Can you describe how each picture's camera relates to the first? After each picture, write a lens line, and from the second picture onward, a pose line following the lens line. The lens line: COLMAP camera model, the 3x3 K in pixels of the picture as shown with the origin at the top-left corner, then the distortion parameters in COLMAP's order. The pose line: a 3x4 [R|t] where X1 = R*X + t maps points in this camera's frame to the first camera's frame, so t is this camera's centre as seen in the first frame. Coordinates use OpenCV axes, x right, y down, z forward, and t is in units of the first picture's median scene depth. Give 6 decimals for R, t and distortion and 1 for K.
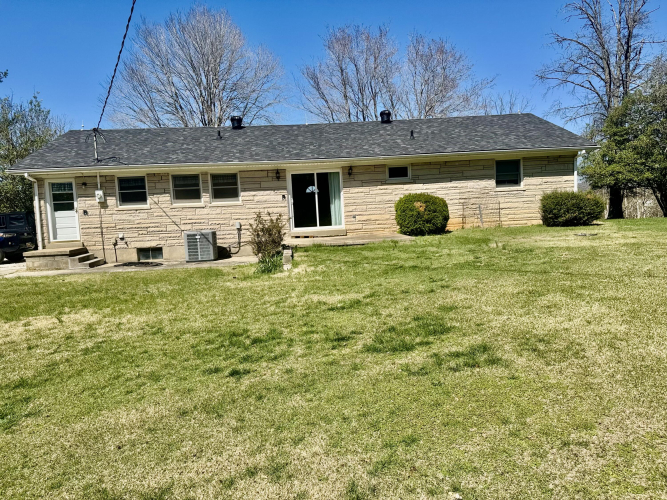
lens RADIAL K [[466.9, 0, 335.3], [0, 466.9, 254.4], [0, 0, 1]] dist [0.069159, -0.083077]
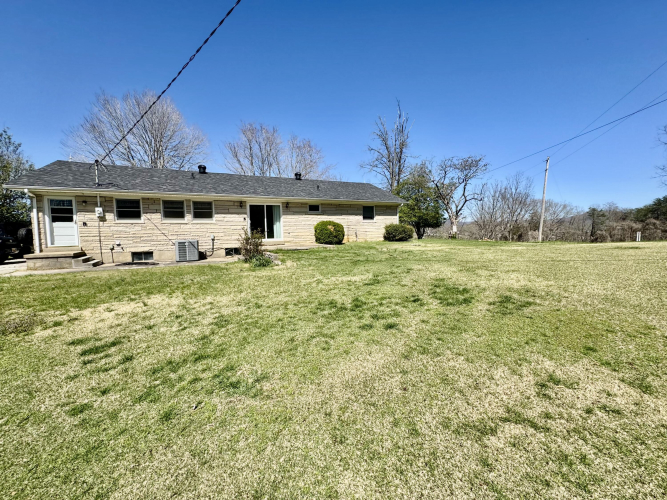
lens RADIAL K [[267.3, 0, 334.1], [0, 267.3, 250.0], [0, 0, 1]] dist [-0.004236, 0.001019]
pose [[0.925038, 0.005308, 0.379837, -0.176177], [0.008797, 0.999335, -0.035390, 0.012766], [-0.379773, 0.036079, 0.924376, 0.080235]]
